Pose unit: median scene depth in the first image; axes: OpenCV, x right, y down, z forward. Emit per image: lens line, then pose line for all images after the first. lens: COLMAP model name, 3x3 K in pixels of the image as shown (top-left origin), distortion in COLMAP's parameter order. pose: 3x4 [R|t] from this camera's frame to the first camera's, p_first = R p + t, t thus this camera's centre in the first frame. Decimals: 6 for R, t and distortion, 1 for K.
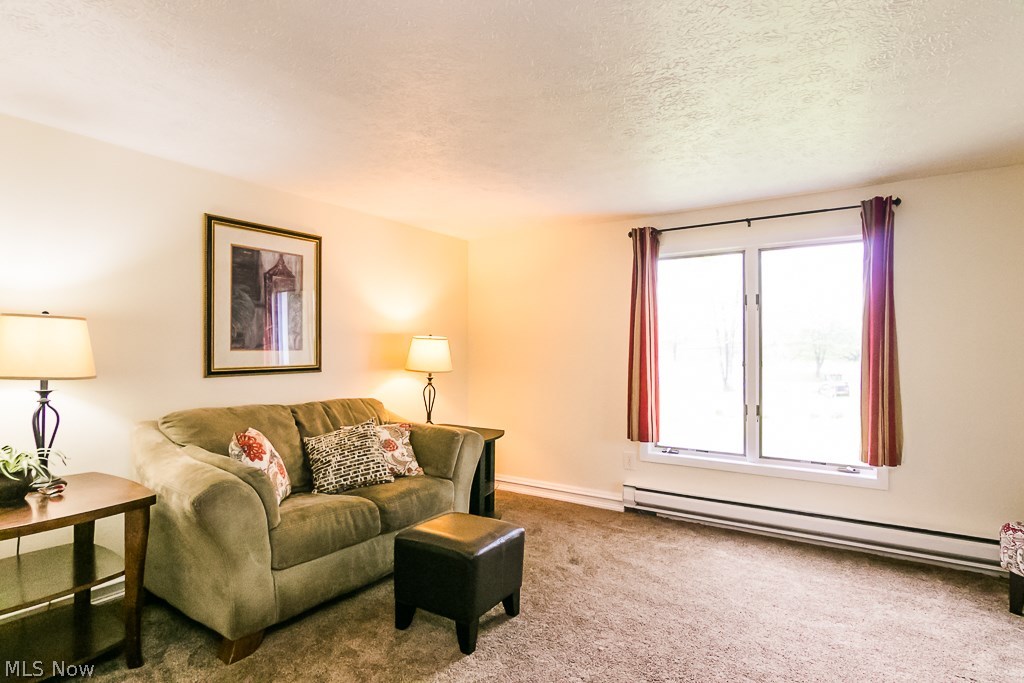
lens RADIAL K [[537.3, 0, 513.1], [0, 537.3, 344.7], [0, 0, 1]] dist [0.004001, 0.000287]
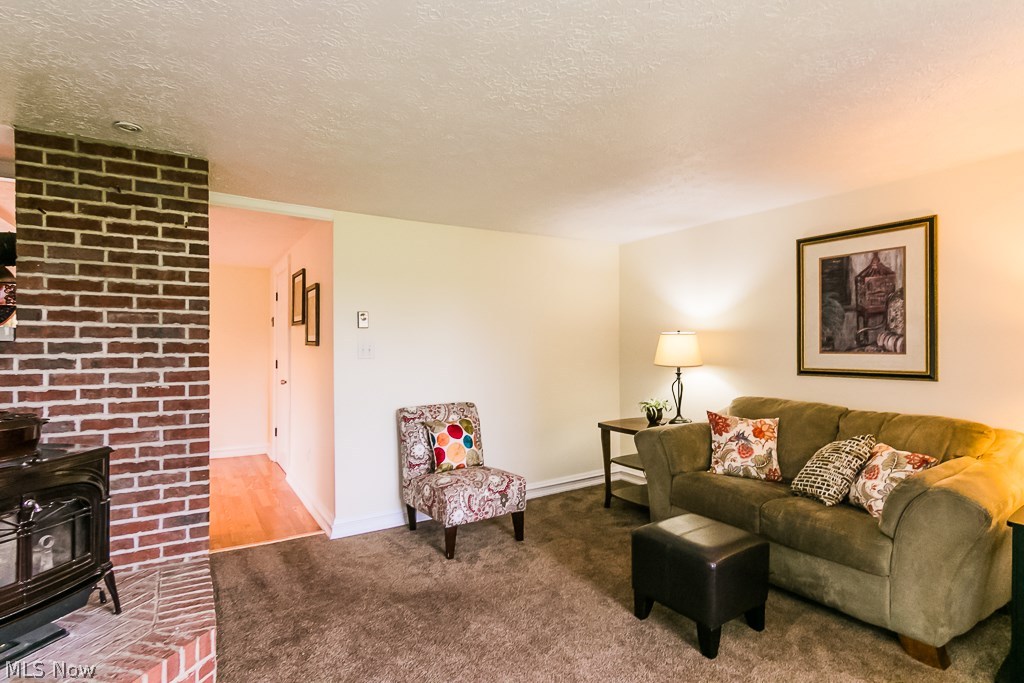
lens RADIAL K [[537.3, 0, 512.9], [0, 537.3, 344.3], [0, 0, 1]] dist [0.004001, 0.000287]
pose [[-0.411649, -0.008850, -0.911300, 0.744438], [-0.001780, 0.999959, -0.008907, 0.003362], [0.911341, -0.002045, -0.411647, 0.857442]]
